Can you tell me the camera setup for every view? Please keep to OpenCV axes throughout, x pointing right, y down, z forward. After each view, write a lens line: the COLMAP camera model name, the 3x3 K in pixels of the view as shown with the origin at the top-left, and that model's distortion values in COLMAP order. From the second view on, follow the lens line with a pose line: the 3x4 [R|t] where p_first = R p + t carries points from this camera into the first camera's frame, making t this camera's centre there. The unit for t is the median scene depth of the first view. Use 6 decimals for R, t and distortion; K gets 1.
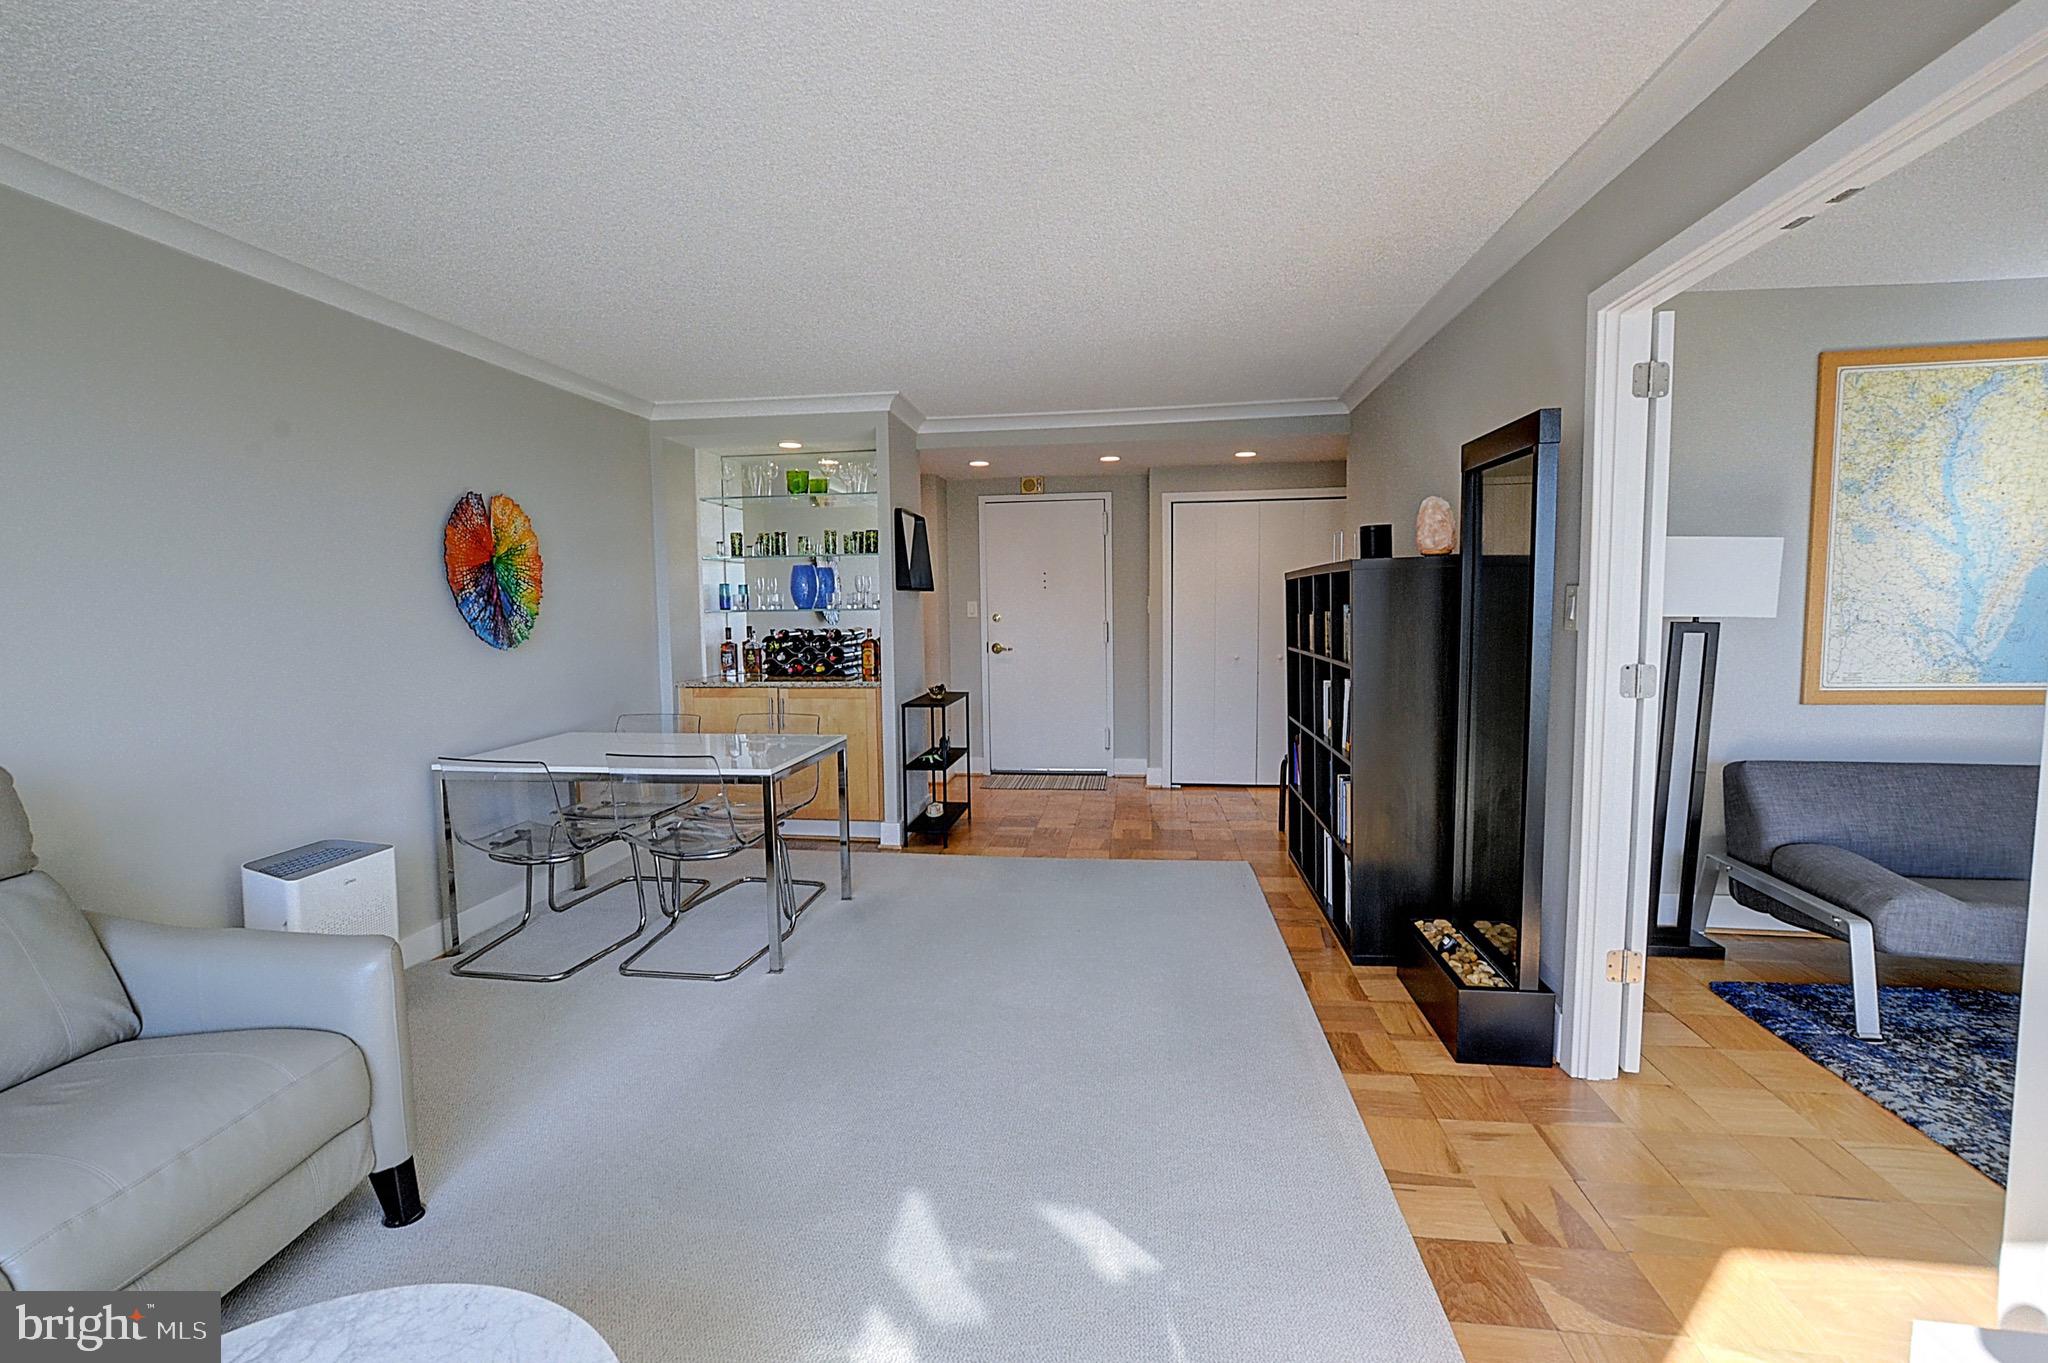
lens RADIAL K [[911.8, 0, 1012.4], [0, 911.8, 683.4], [0, 0, 1]] dist [-0.013879, 0.004934]
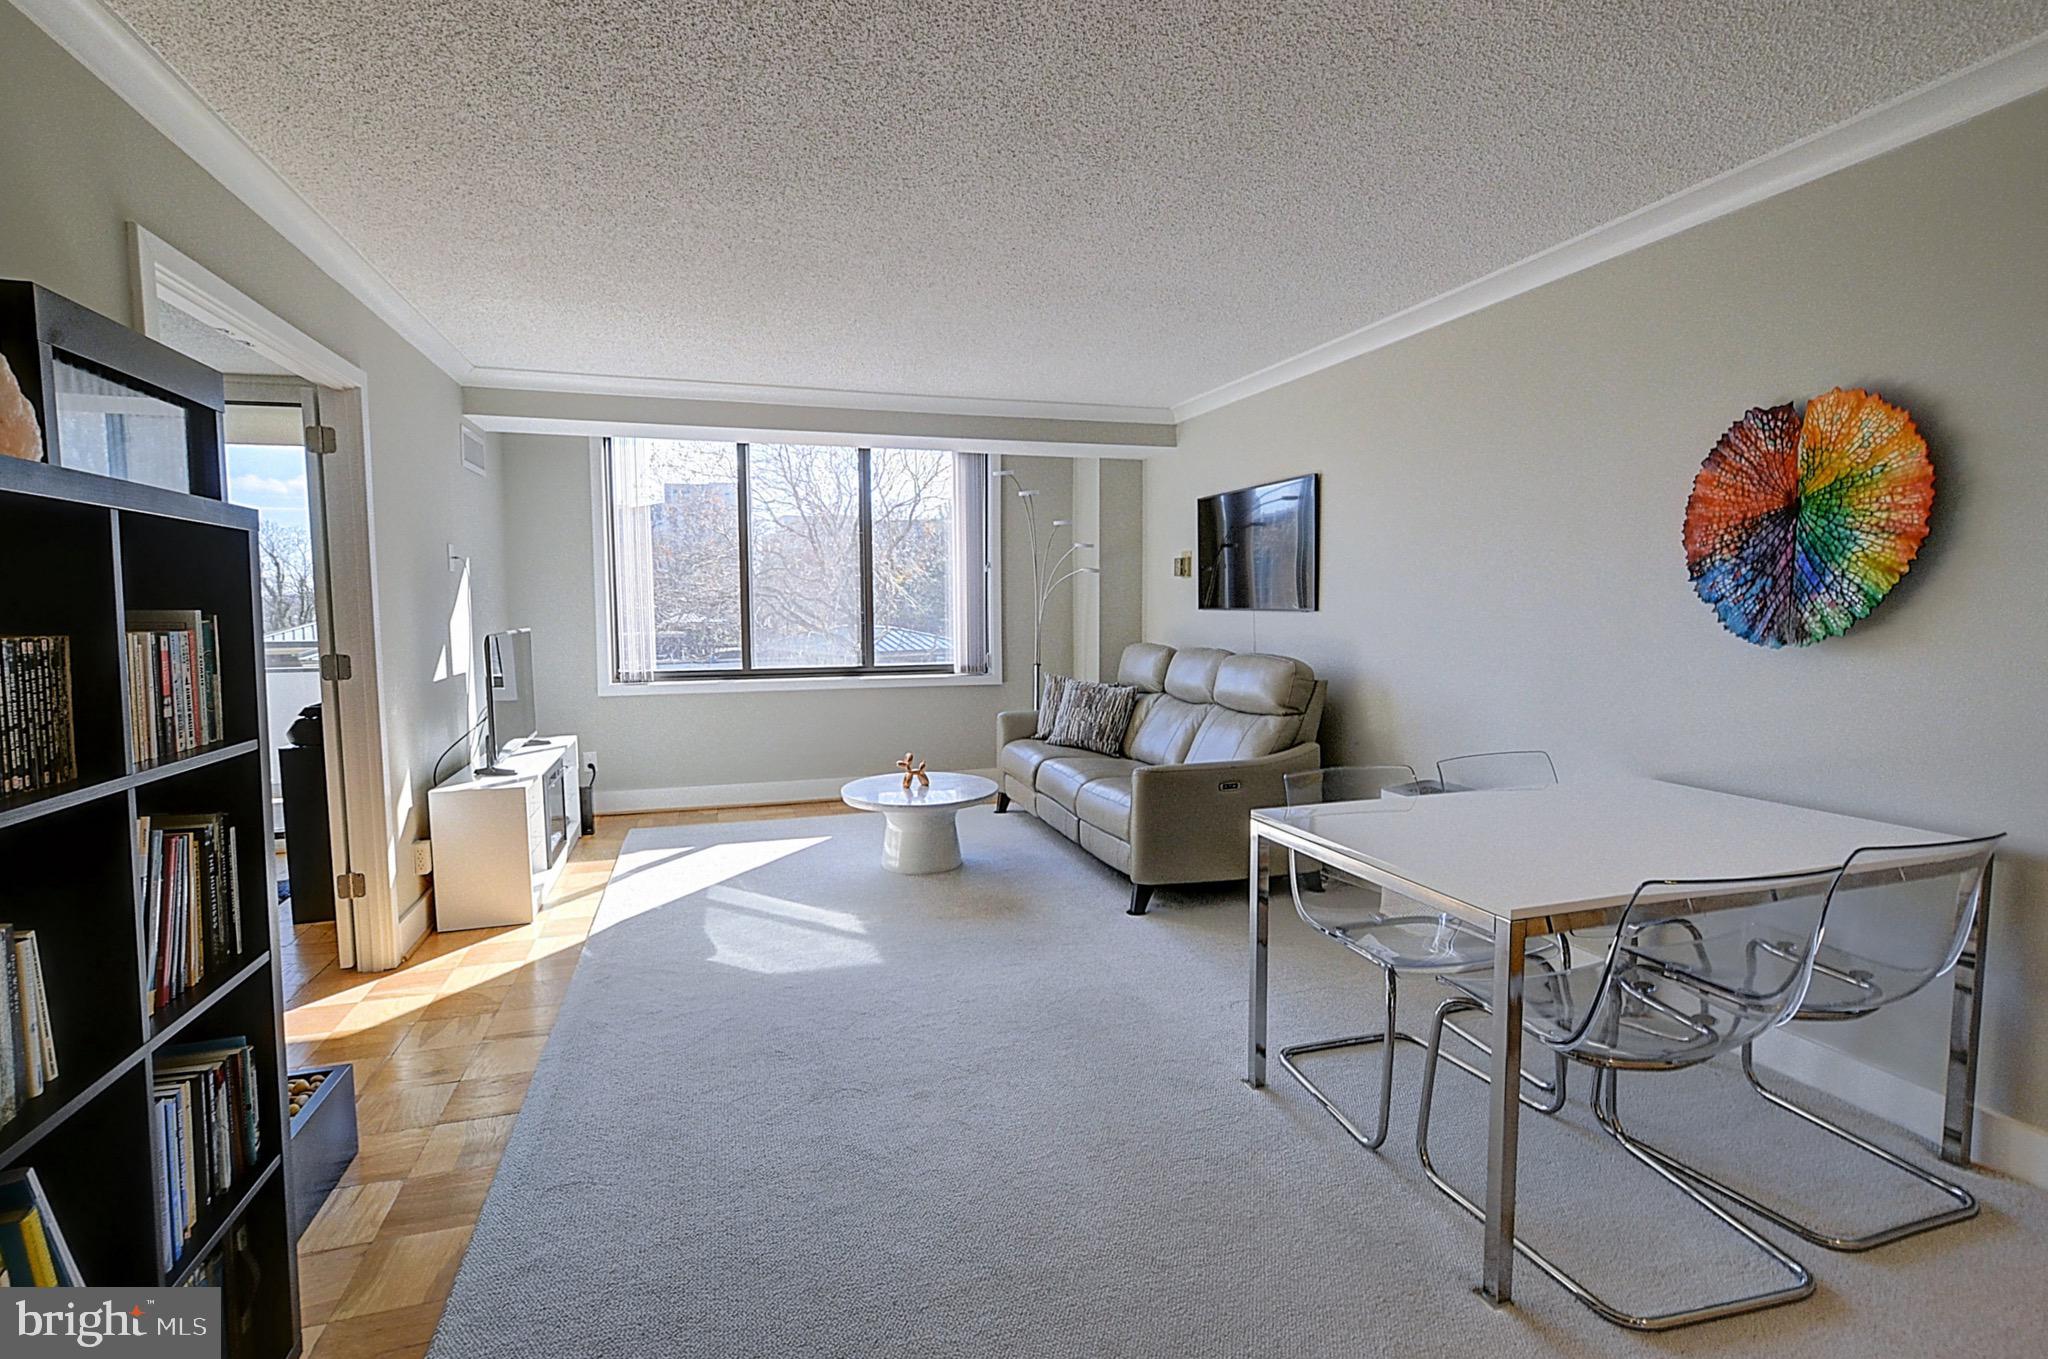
lens RADIAL K [[911.8, 0, 1024.9], [0, 911.8, 680.0], [0, 0, 1]] dist [-0.013879, 0.004934]
pose [[-0.899258, 0.061072, -0.433134, 0.130412], [-0.015096, 0.985282, 0.170268, -0.081818], [0.437158, 0.159654, -0.885101, 0.957966]]
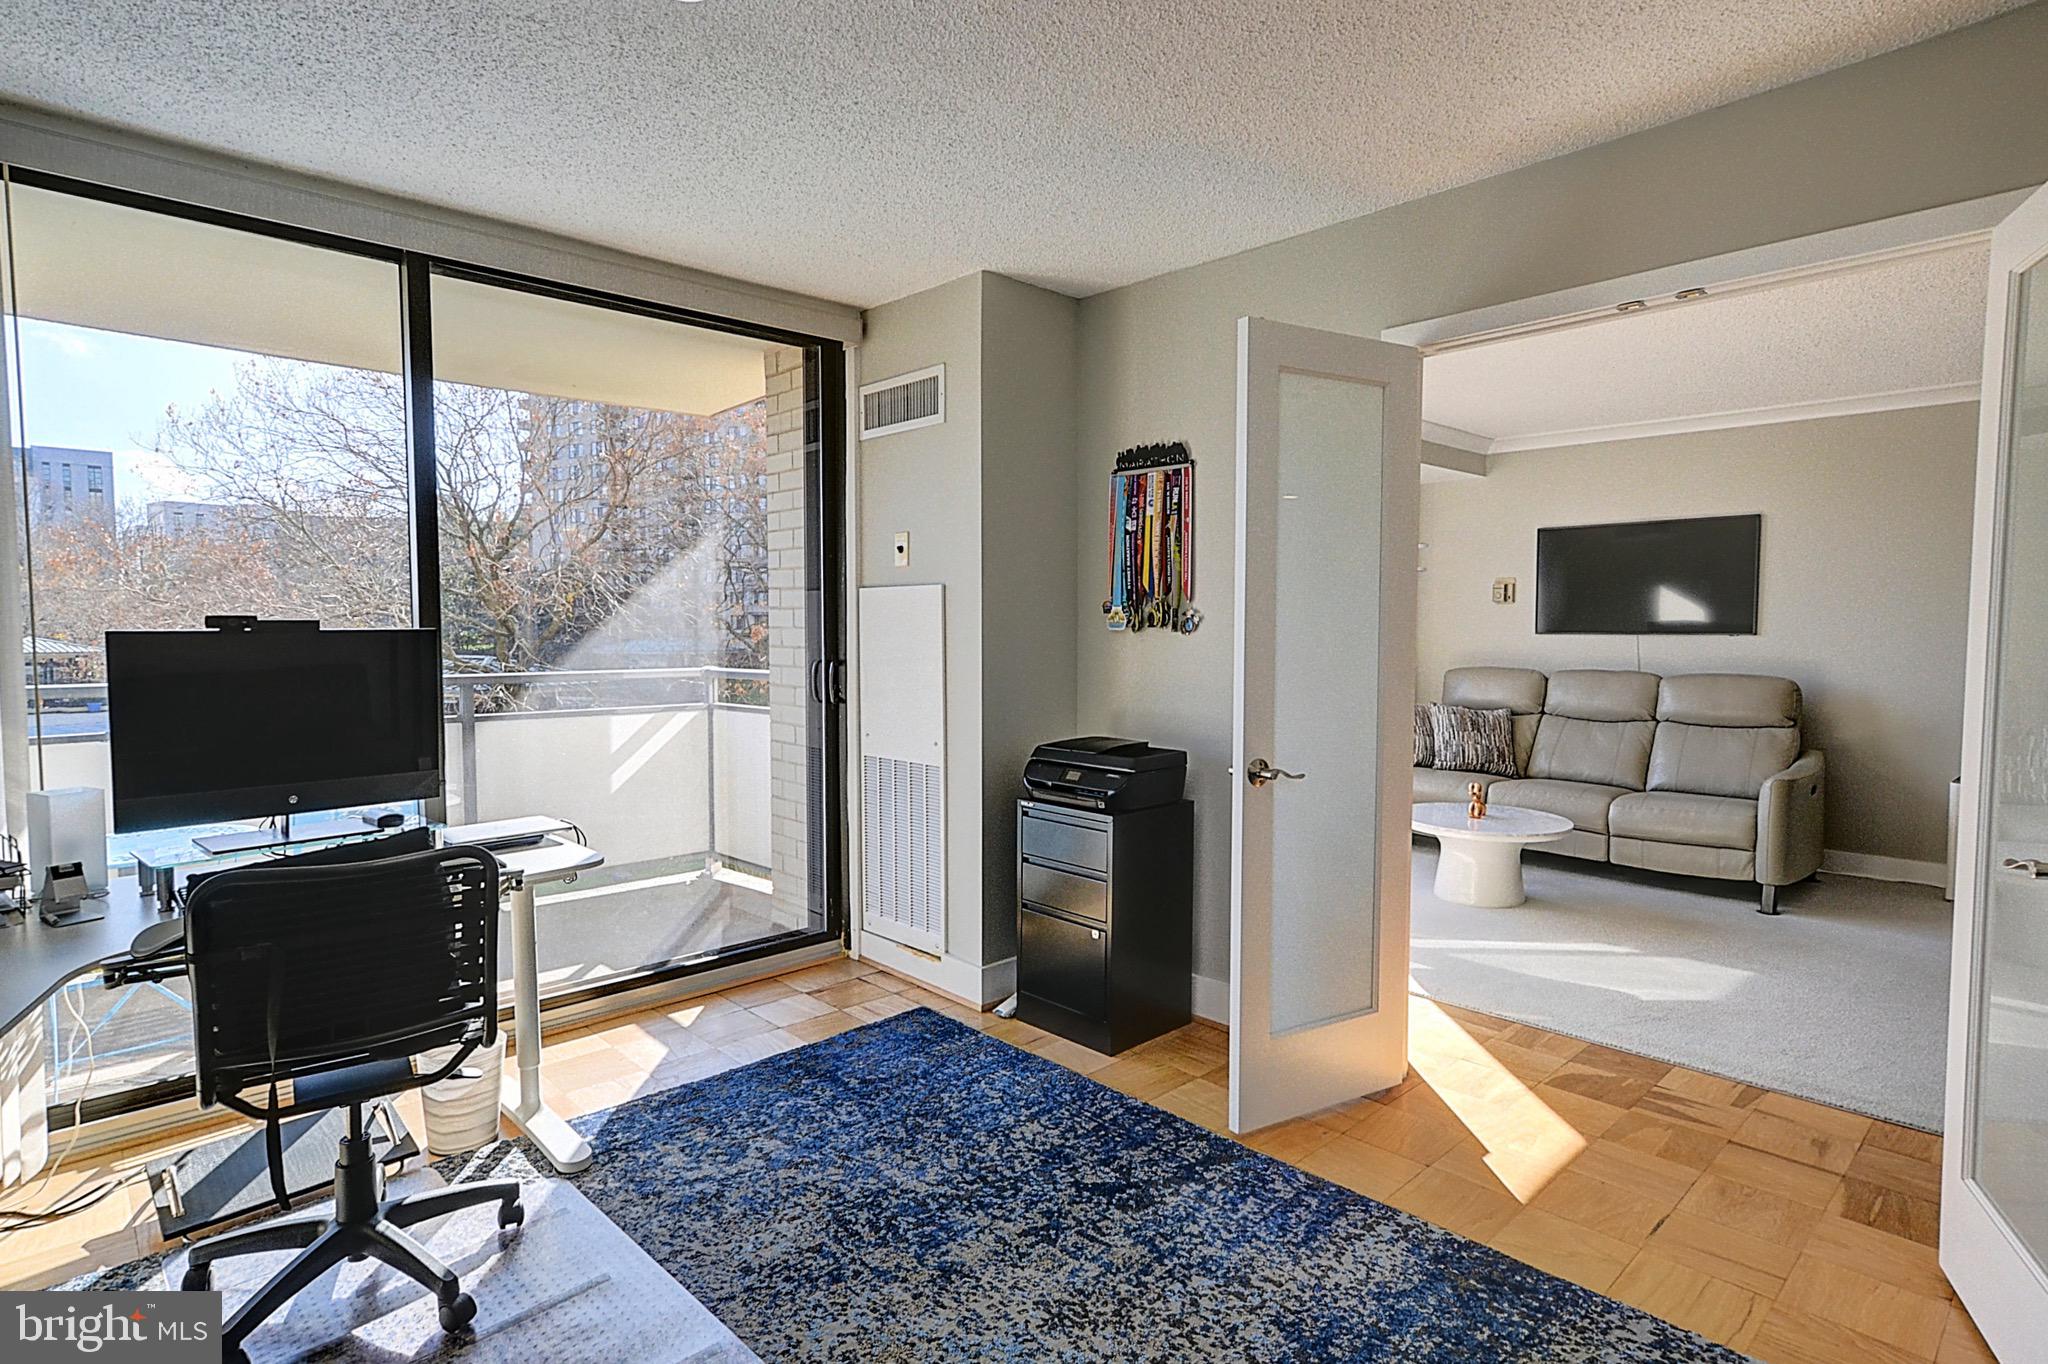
lens RADIAL K [[1041.7, 0, 1020.0], [0, 1041.7, 700.2], [0, 0, 1]] dist [0.006920, 0.000504]
pose [[-0.624509, 0.071785, -0.777712, 0.838655], [-0.056382, 0.989025, 0.136565, -0.043618], [0.778980, 0.129135, -0.613608, 0.410065]]
